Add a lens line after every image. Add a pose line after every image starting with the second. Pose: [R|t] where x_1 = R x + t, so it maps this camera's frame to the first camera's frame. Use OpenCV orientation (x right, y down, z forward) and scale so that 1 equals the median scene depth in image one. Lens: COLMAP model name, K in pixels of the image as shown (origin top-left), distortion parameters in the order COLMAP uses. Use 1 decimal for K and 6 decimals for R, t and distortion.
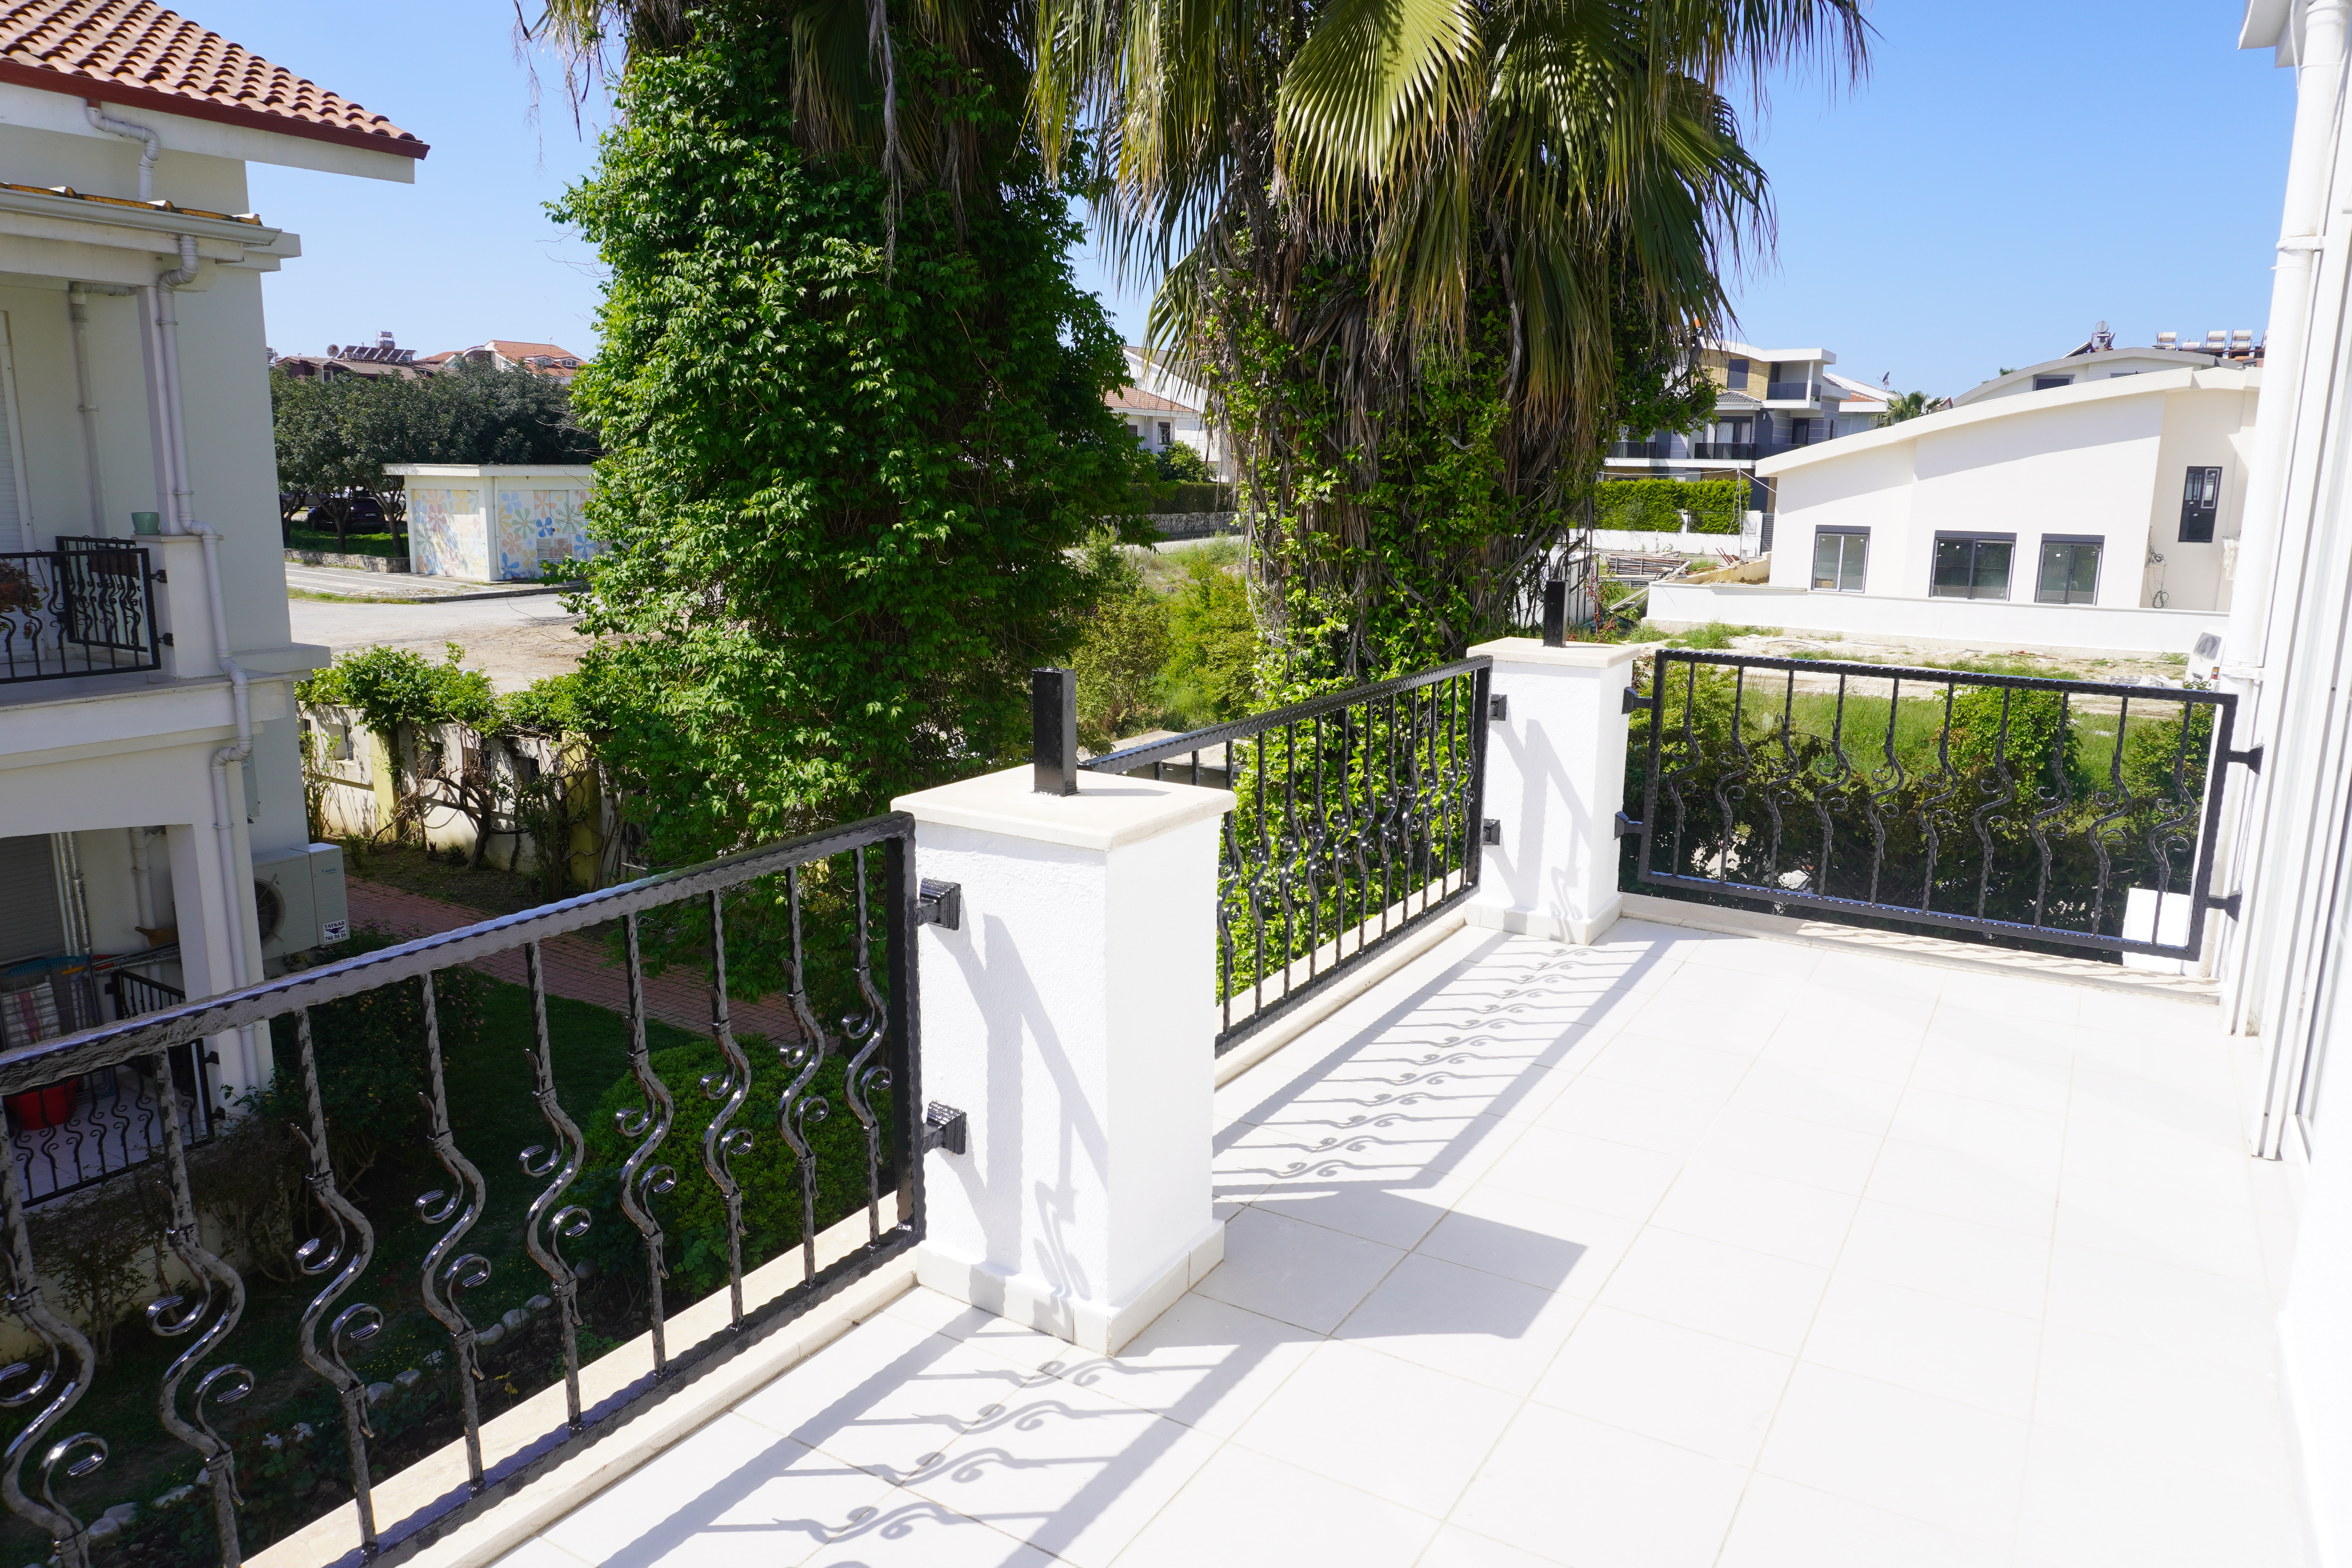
lens RADIAL K [[1565.5, 0, 1177.8], [0, 1565.5, 771.7], [0, 0, 1]] dist [-0.054367, 0.033456]
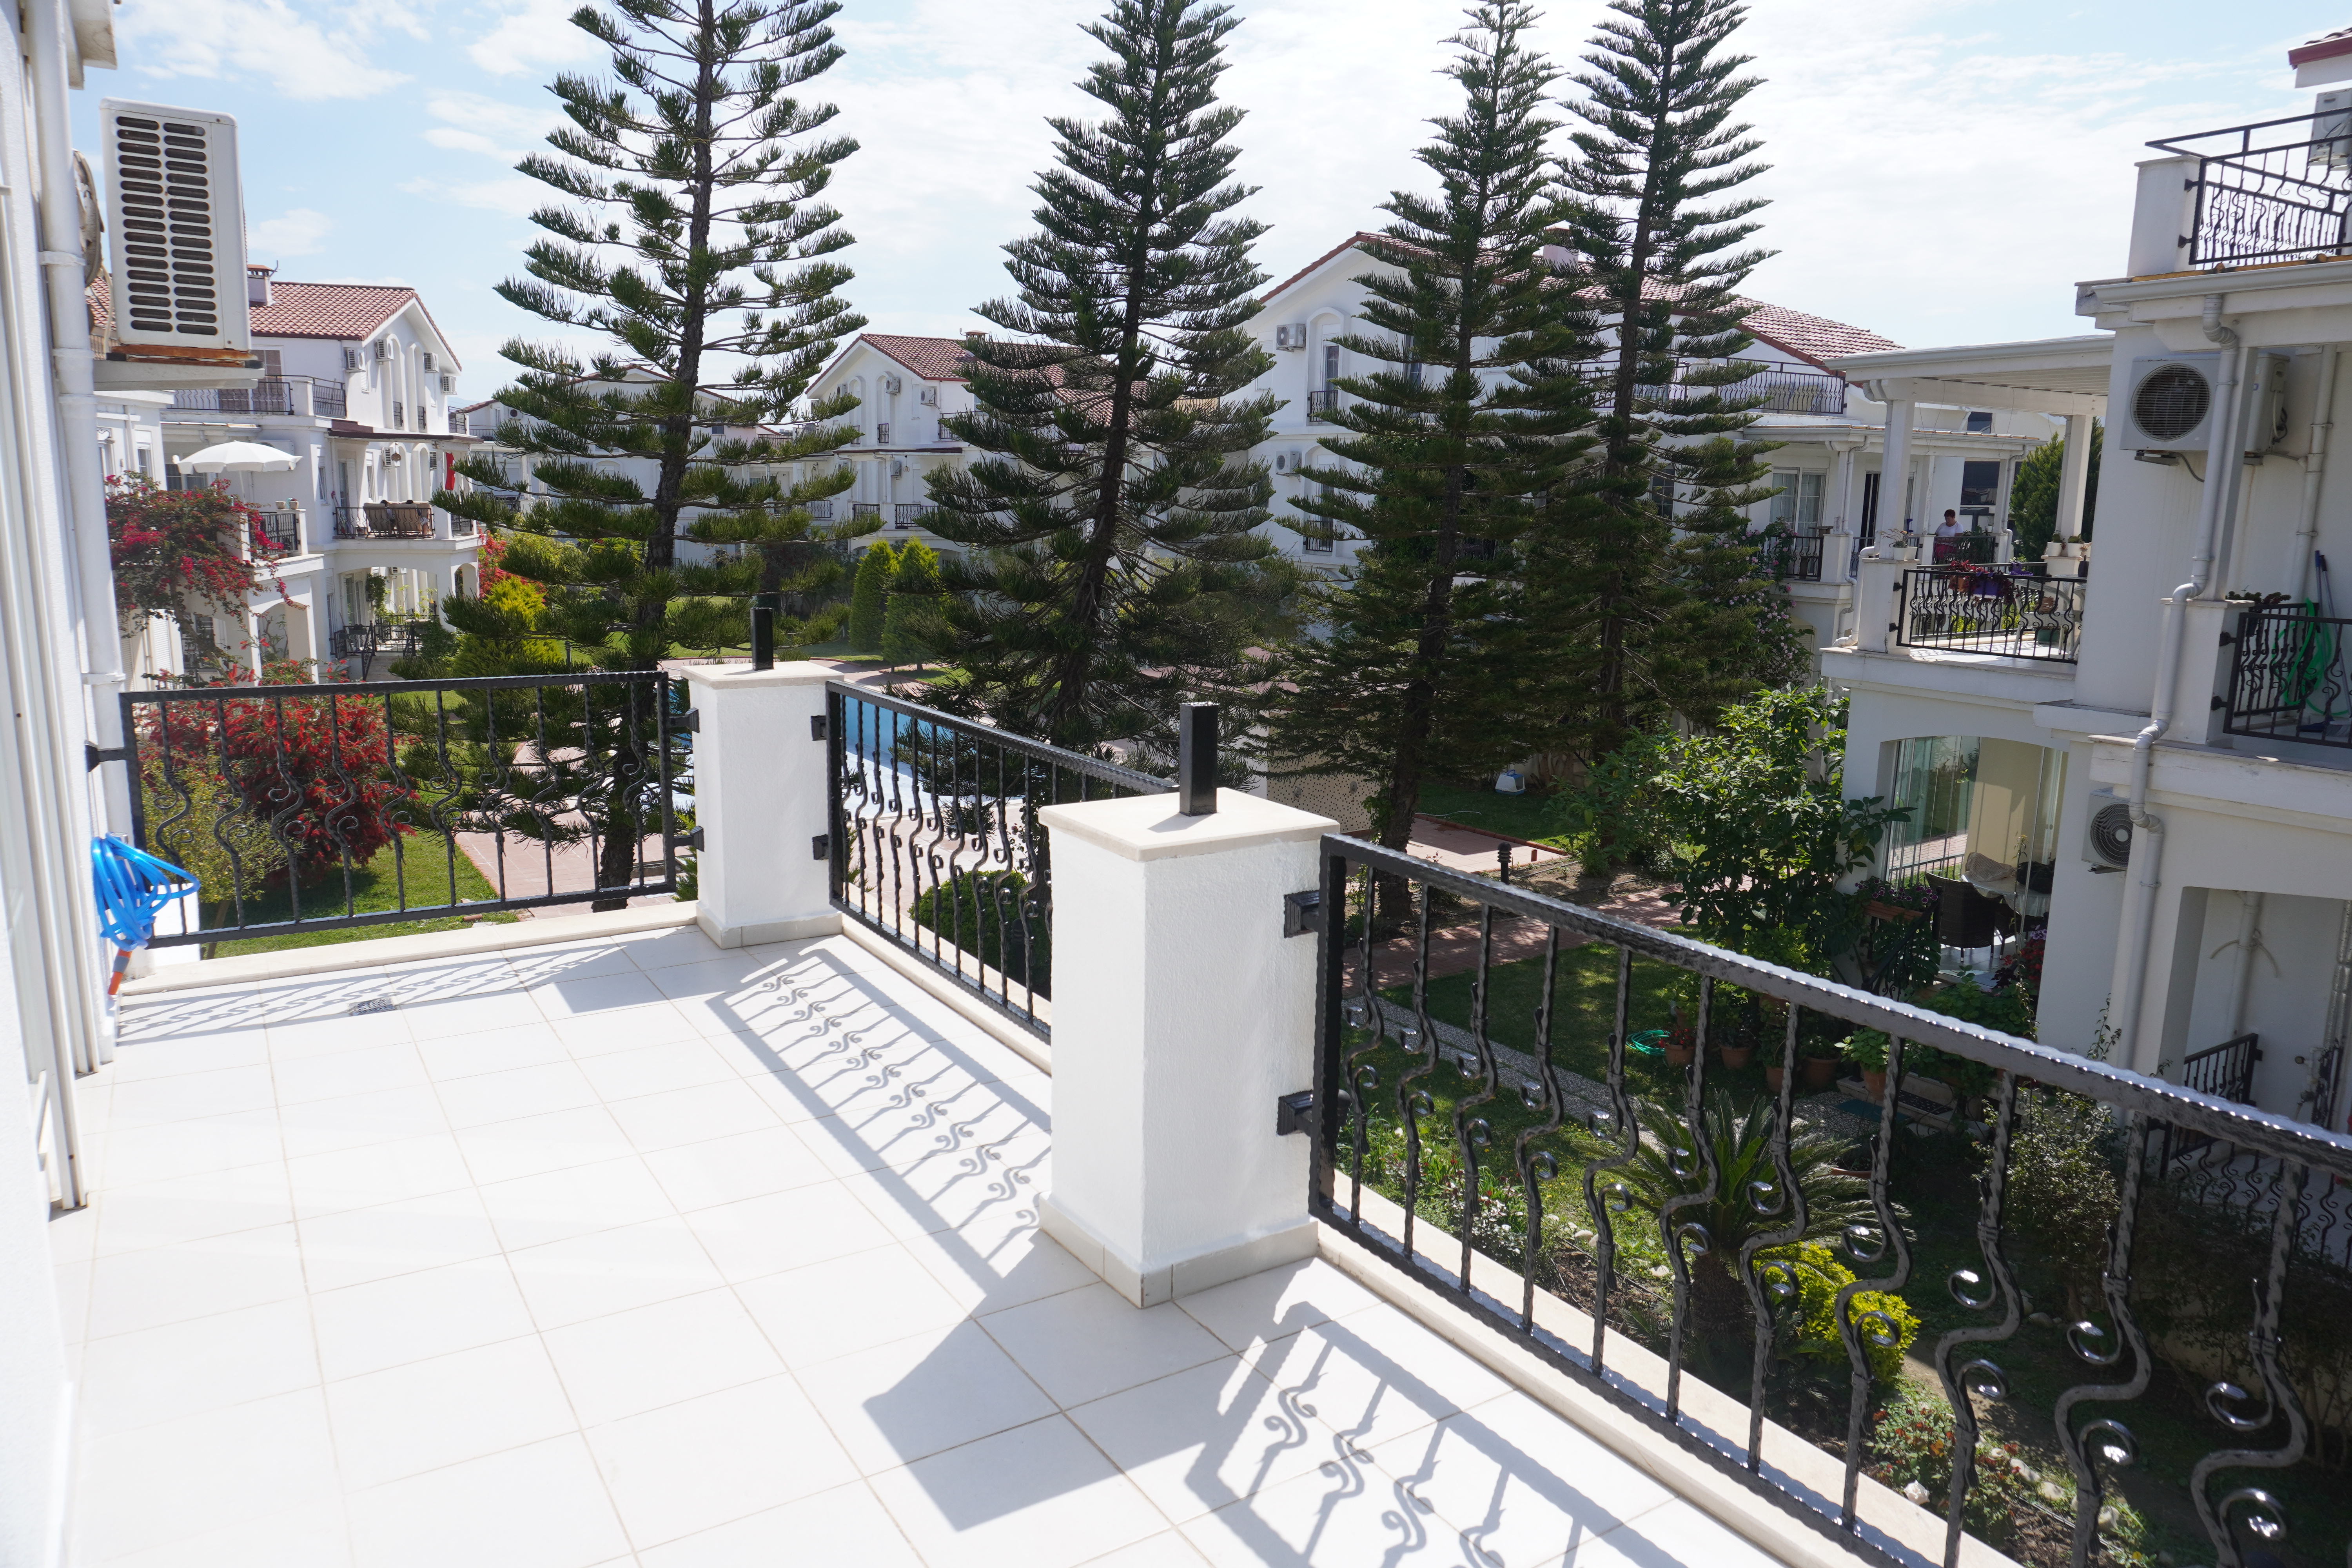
lens RADIAL K [[1565.5, 0, 1185.1], [0, 1565.5, 777.6], [0, 0, 1]] dist [-0.054367, 0.033456]
pose [[-0.430969, 0.156305, -0.888727, 0.974882], [-0.190362, 0.946971, 0.258860, -0.321012], [0.882059, 0.280740, -0.378360, 1.476803]]
